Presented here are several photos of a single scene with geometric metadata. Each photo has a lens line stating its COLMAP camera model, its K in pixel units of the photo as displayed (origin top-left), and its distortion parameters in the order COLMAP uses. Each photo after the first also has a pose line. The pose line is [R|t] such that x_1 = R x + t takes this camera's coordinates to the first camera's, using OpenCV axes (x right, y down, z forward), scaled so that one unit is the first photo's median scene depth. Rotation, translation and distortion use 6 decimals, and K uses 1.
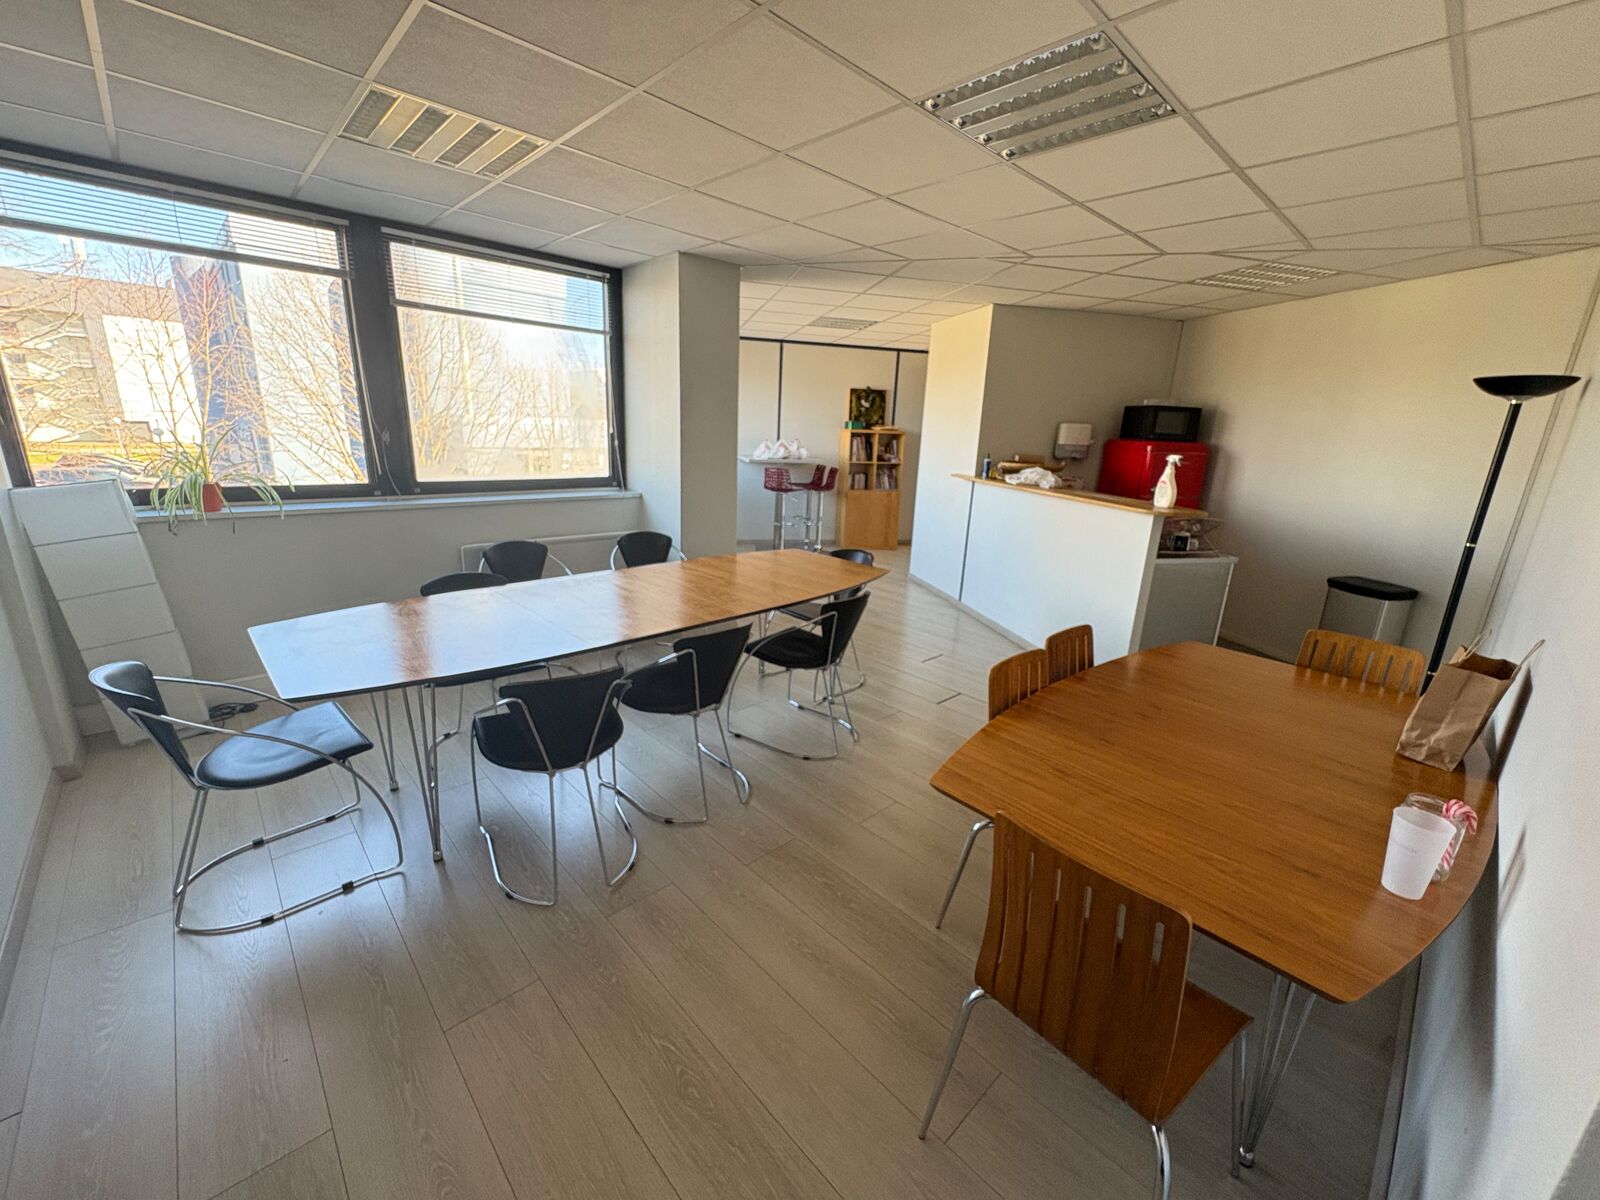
lens RADIAL K [[637.6, 0, 801.2], [0, 637.6, 602.8], [0, 0, 1]] dist [-0.001245, 0.000125]
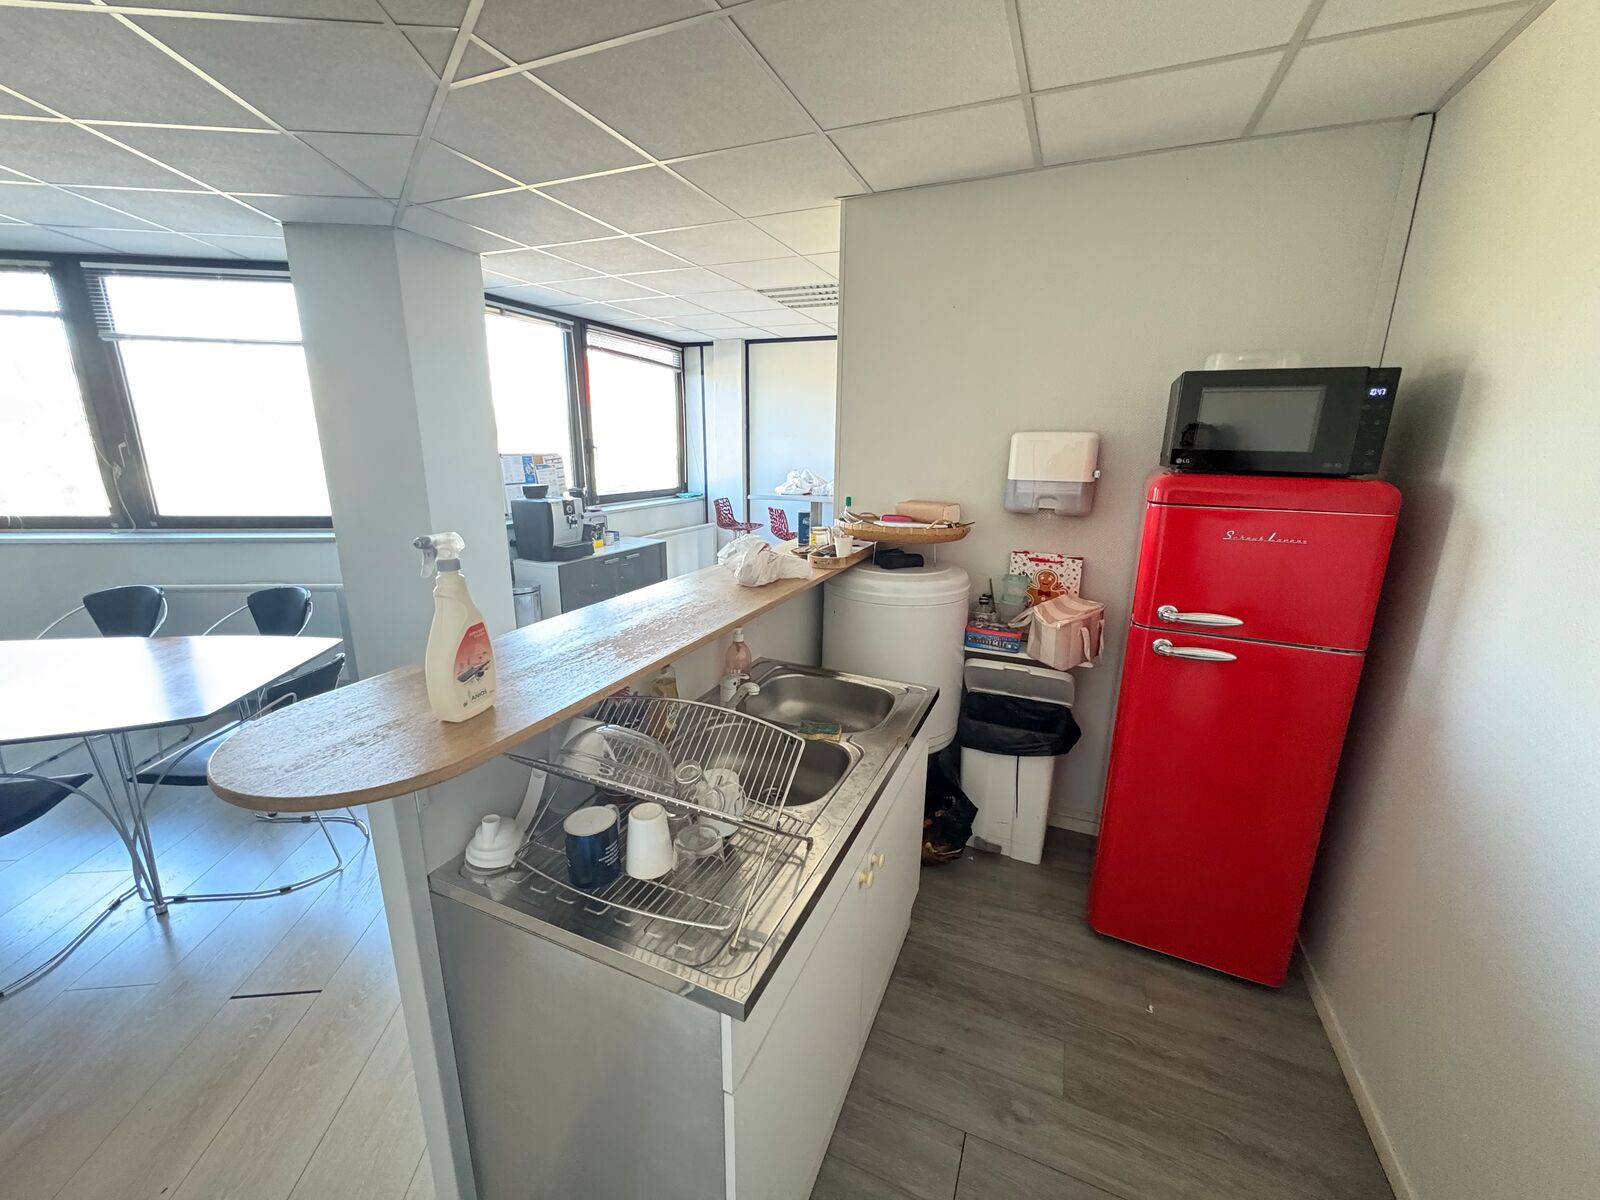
lens RADIAL K [[637.6, 0, 801.2], [0, 637.6, 602.8], [0, 0, 1]] dist [-0.001245, 0.000125]
pose [[0.809523, 0.114052, -0.575904, 0.780287], [-0.143790, 0.989589, -0.006141, -0.194013], [0.569208, 0.087781, 0.817495, 0.773621]]
